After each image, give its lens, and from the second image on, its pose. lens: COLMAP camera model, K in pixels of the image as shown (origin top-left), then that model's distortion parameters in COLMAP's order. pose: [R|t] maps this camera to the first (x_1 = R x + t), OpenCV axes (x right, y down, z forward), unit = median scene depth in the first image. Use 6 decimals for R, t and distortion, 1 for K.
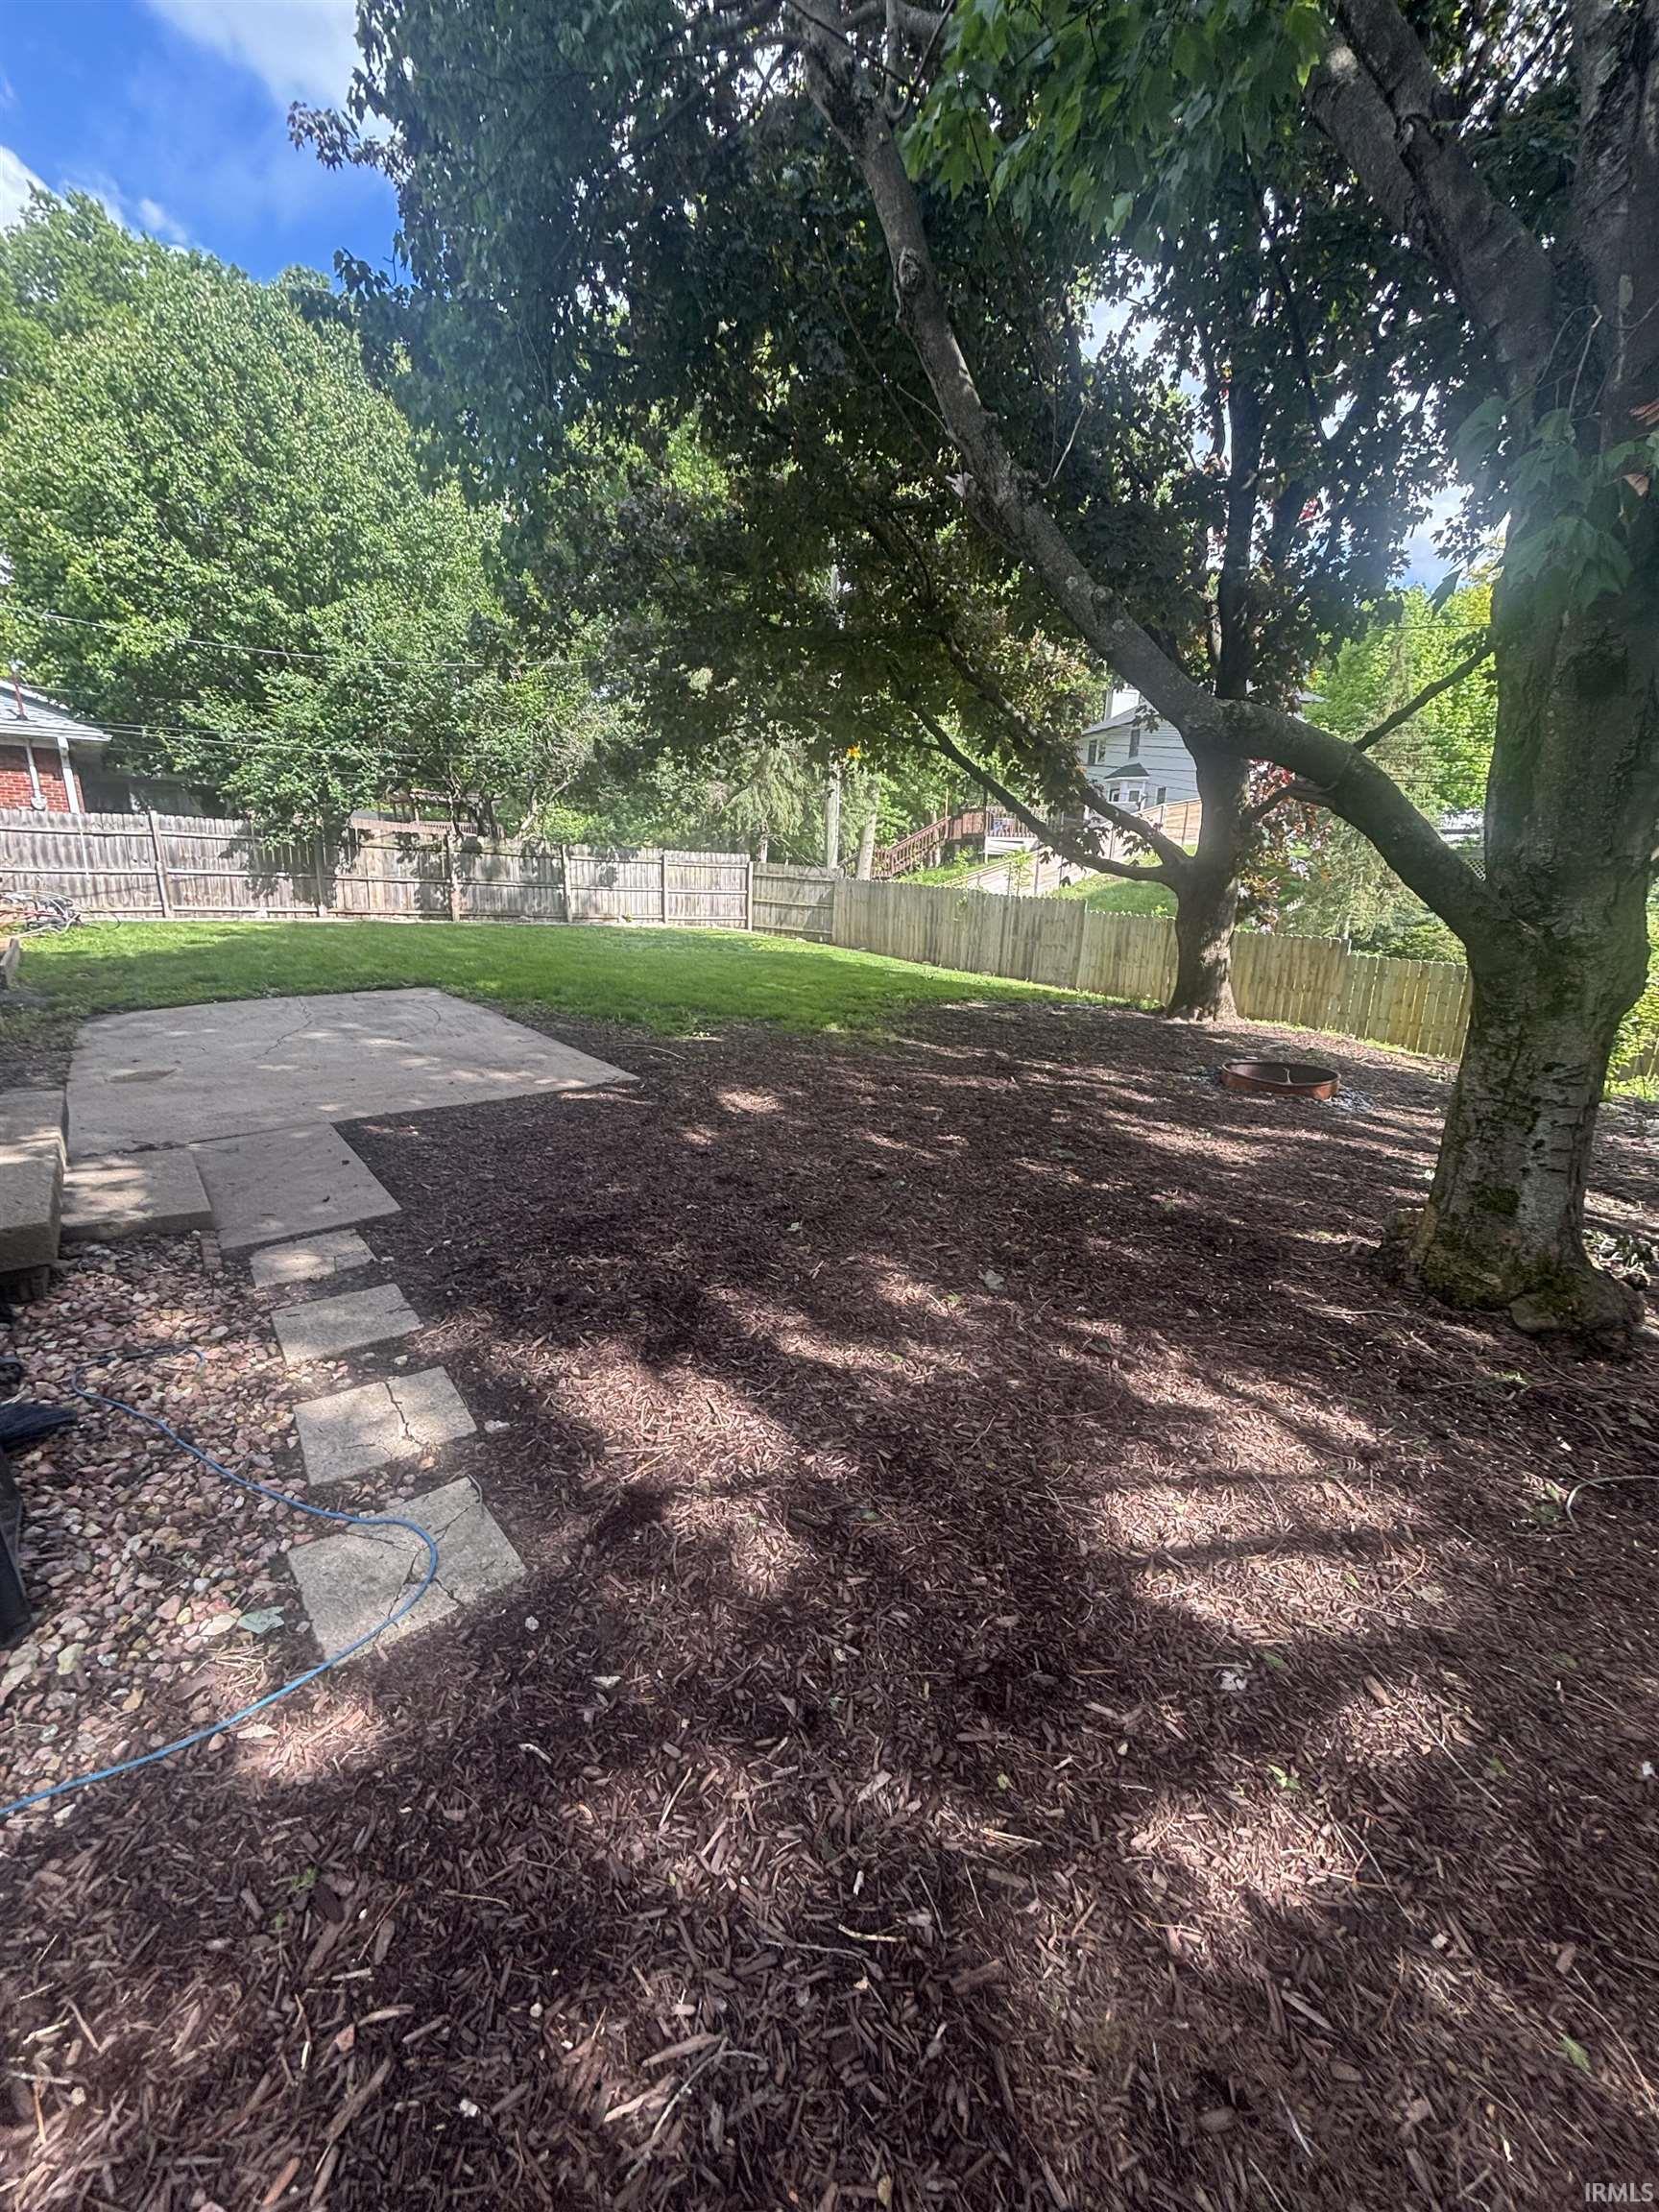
lens RADIAL K [[889.1, 0, 832.9], [0, 889.1, 1110.8], [0, 0, 1]] dist [0.003260, 0.000114]
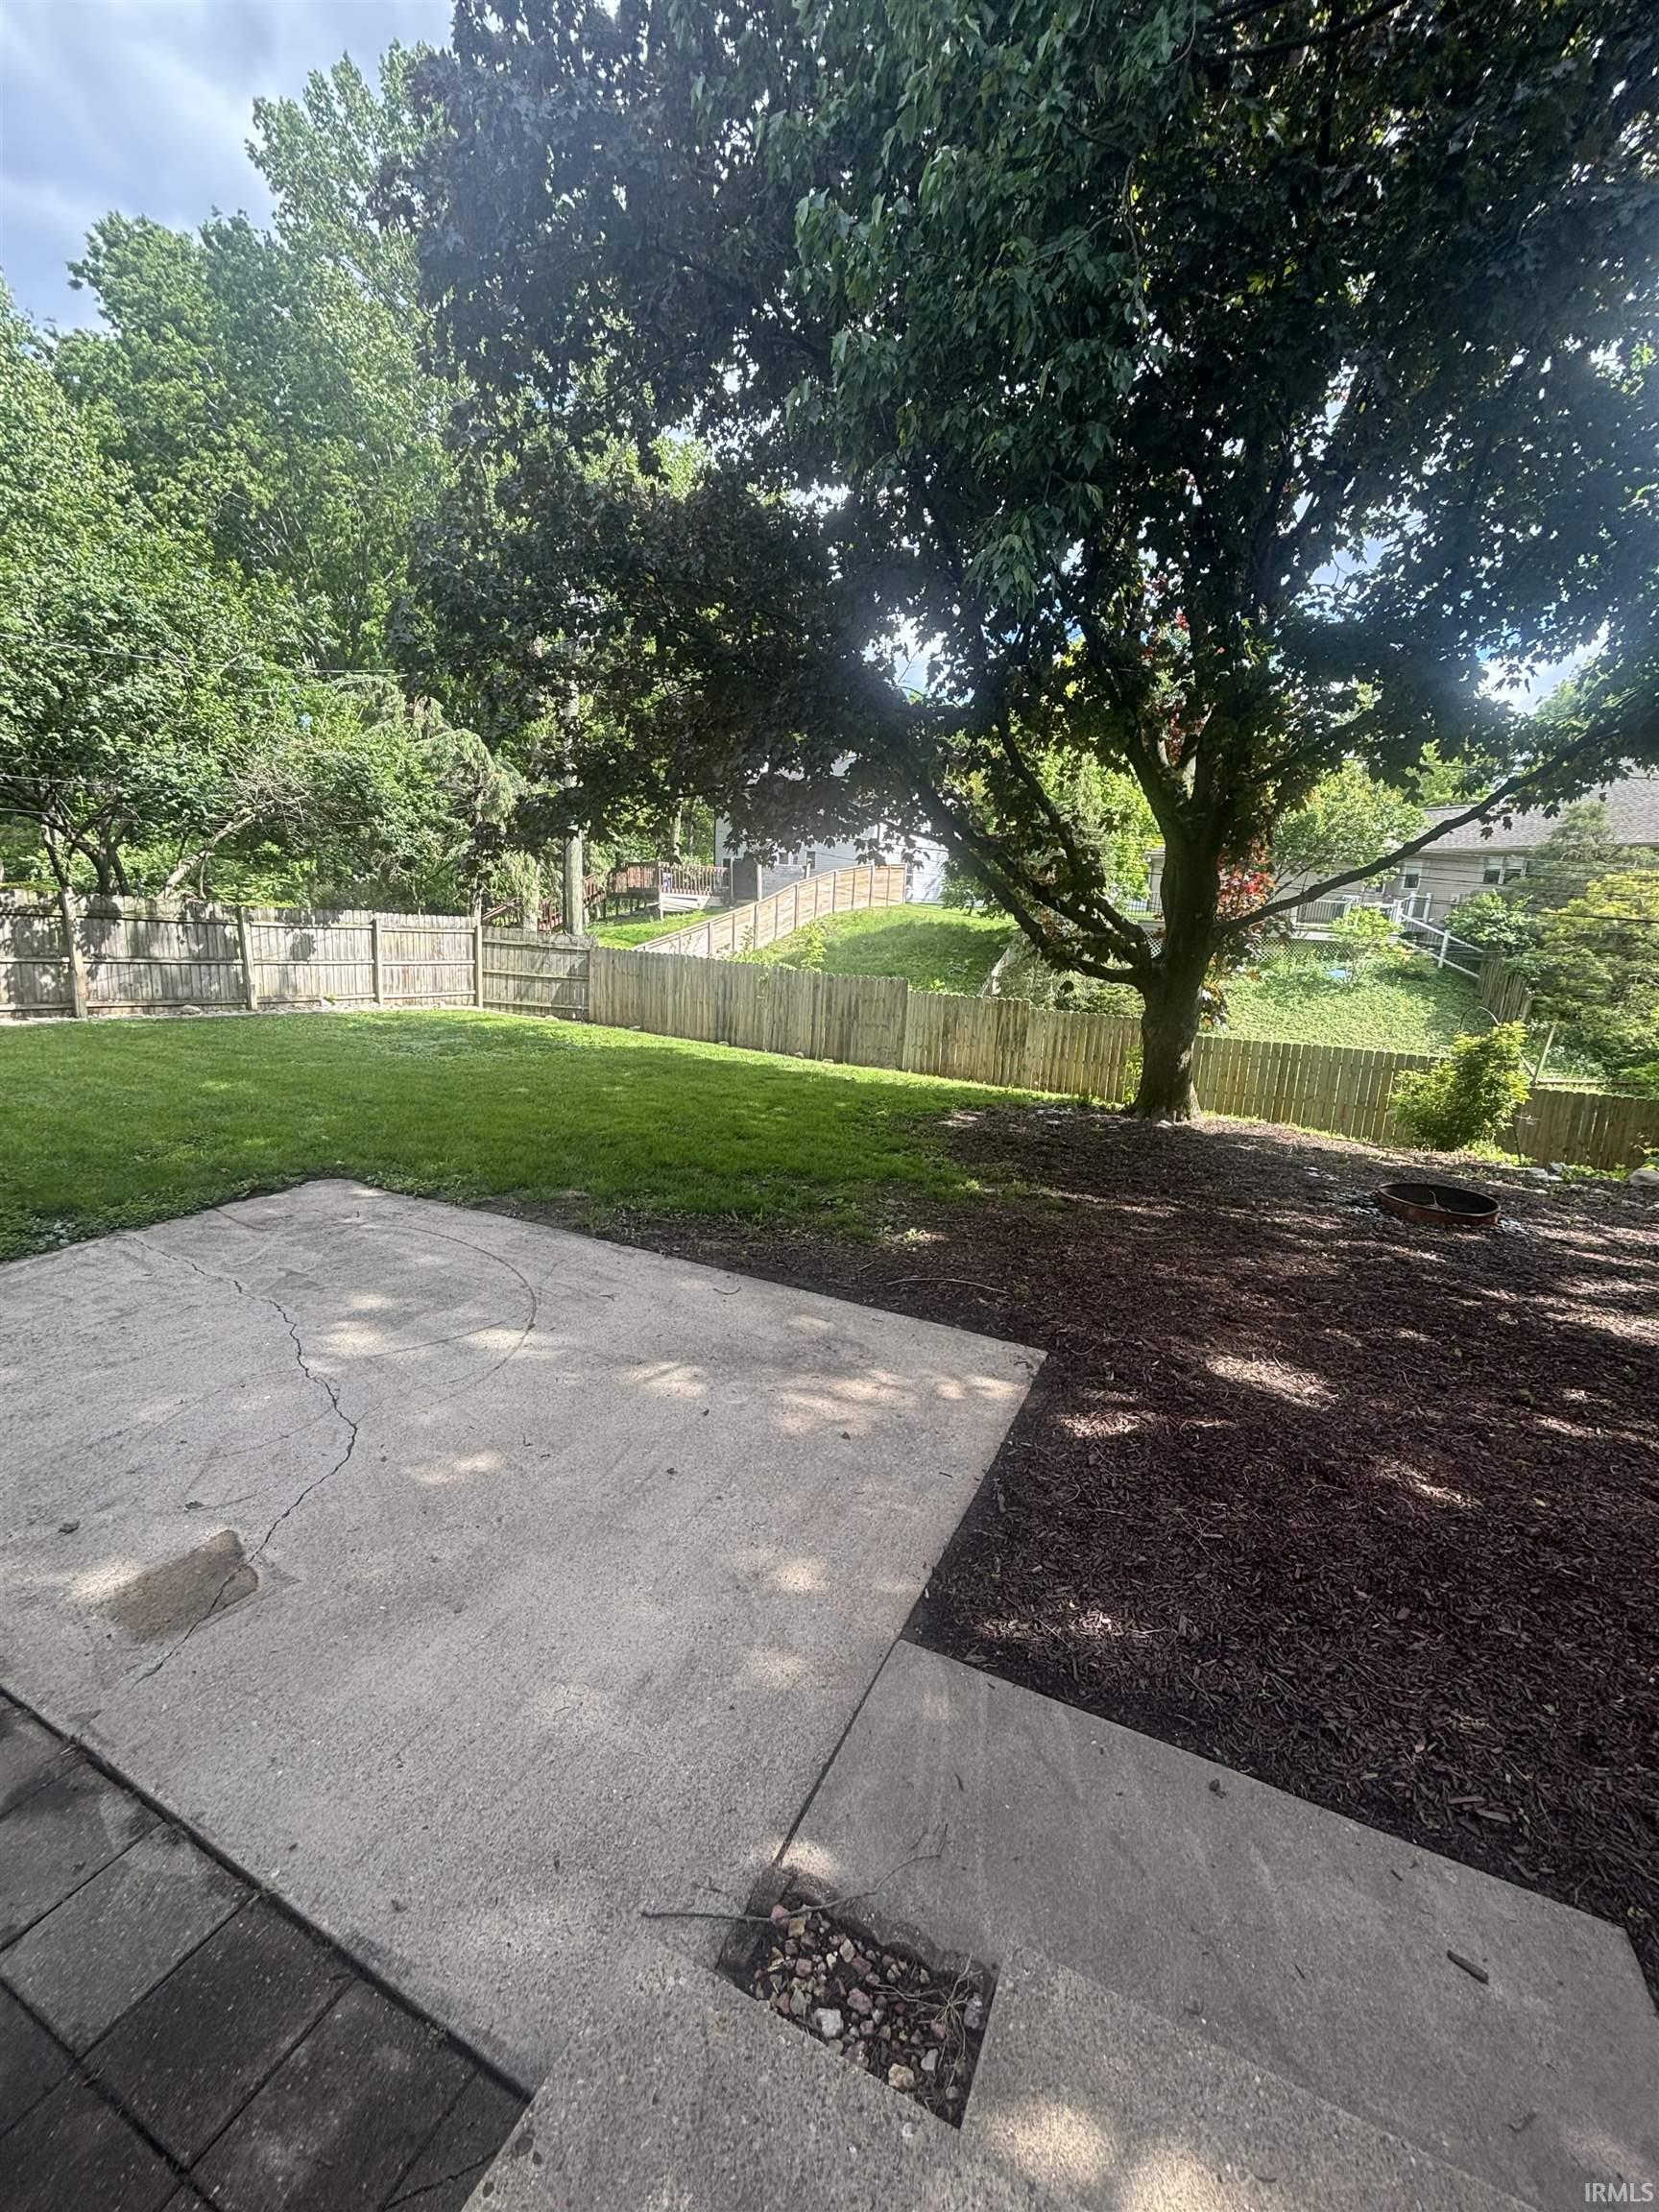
lens RADIAL K [[889.1, 0, 829.7], [0, 889.1, 1098.8], [0, 0, 1]] dist [0.003260, 0.000114]
pose [[0.897389, -0.072363, 0.435265, -0.194951], [0.097150, 0.994656, -0.034934, -0.066198], [-0.430412, 0.073636, 0.899624, 0.135946]]
